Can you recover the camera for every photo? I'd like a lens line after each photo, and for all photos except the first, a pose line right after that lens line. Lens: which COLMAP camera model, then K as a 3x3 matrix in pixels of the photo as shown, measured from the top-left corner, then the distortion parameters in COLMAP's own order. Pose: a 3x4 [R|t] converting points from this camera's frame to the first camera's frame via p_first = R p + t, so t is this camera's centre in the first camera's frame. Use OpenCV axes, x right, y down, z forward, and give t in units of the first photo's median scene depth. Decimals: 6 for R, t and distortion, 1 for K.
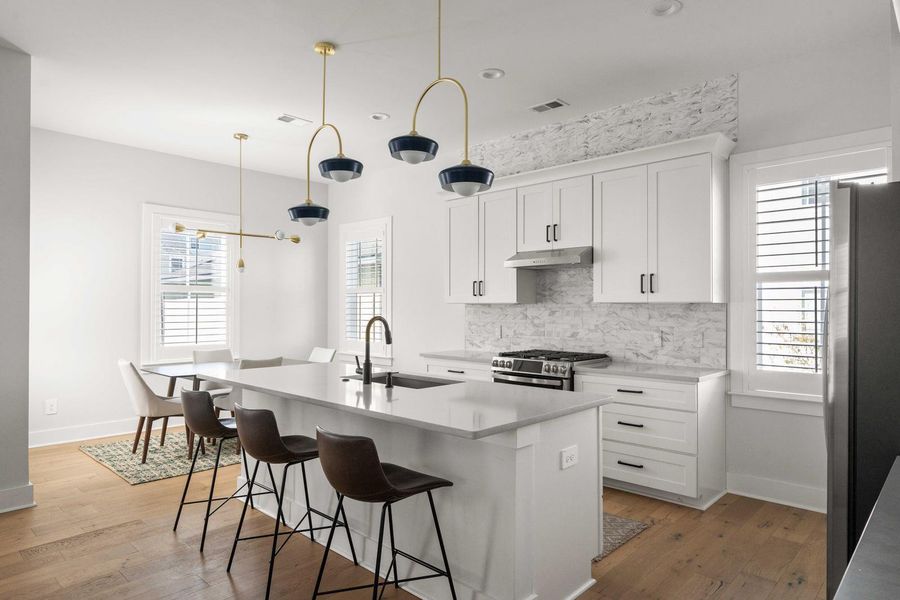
lens RADIAL K [[541.7, 0, 451.2], [0, 541.7, 303.5], [0, 0, 1]] dist [-0.001160, 0.000063]
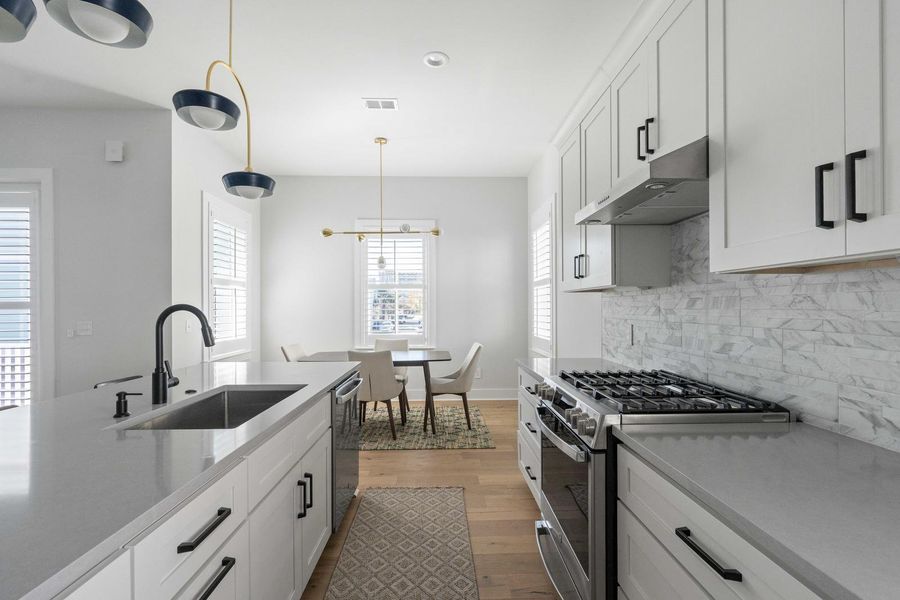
lens RADIAL K [[409.5, 0, 451.0], [0, 409.5, 306.3], [0, 0, 1]] dist [-0.001378, -0.000074]
pose [[0.708269, -0.004690, -0.705927, 0.309482], [0.009163, 0.999955, 0.002551, 0.018549], [0.705883, -0.008275, 0.708280, 0.584742]]
